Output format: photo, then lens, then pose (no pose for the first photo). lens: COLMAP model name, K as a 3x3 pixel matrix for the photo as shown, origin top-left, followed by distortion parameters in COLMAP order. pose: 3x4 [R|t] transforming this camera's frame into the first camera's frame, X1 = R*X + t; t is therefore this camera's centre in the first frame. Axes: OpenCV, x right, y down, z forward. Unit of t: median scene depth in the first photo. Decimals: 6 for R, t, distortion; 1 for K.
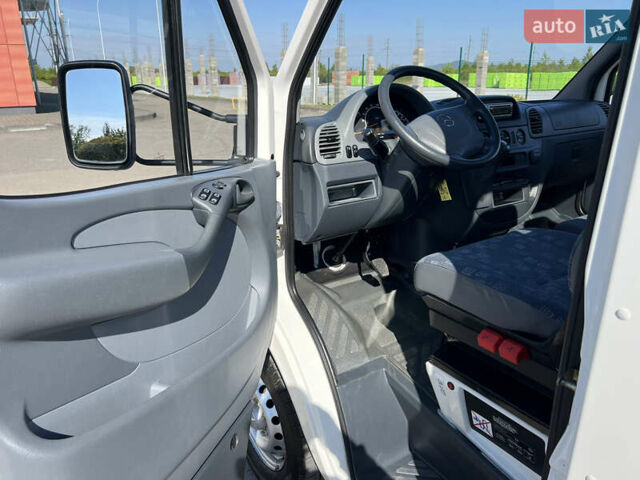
lens RADIAL K [[487.1, 0, 320.7], [0, 487.1, 239.9], [0, 0, 1]] dist [0.025354, -0.005434]
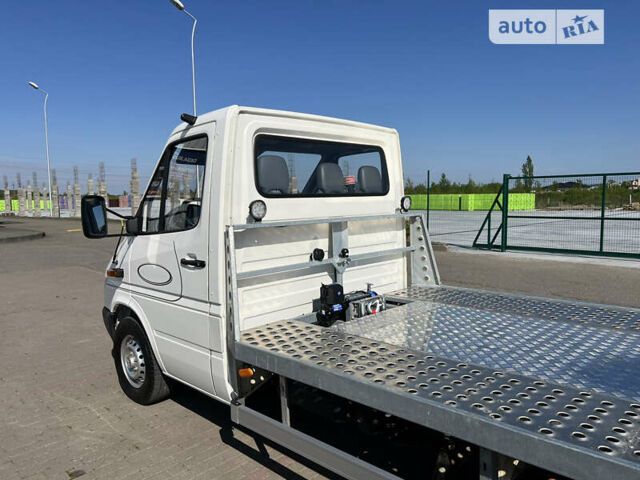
lens RADIAL K [[487.1, 0, 318.1], [0, 487.1, 239.2], [0, 0, 1]] dist [0.025354, -0.005434]
pose [[0.977917, -0.020222, 0.208014, 0.024693], [0.069136, 0.970573, -0.230670, 0.045052], [-0.197228, 0.239957, 0.950538, -0.139561]]
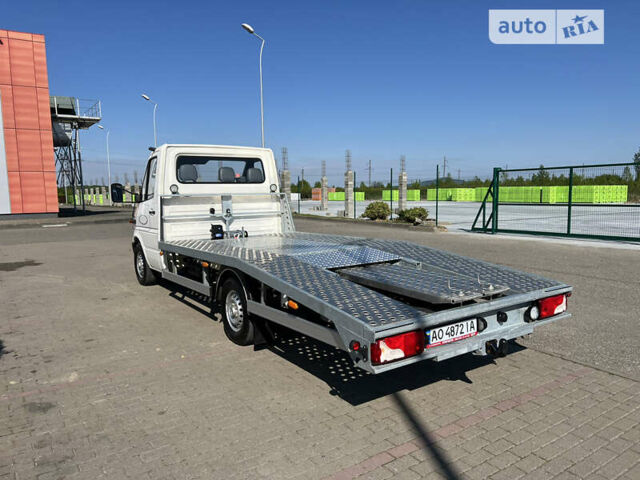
lens RADIAL K [[487.1, 0, 322.2], [0, 487.1, 240.6], [0, 0, 1]] dist [0.025354, -0.005434]
pose [[0.999889, -0.005755, 0.013735, 0.151626], [0.008673, 0.974785, -0.222977, 0.123439], [-0.012106, 0.223071, 0.974727, -0.351117]]
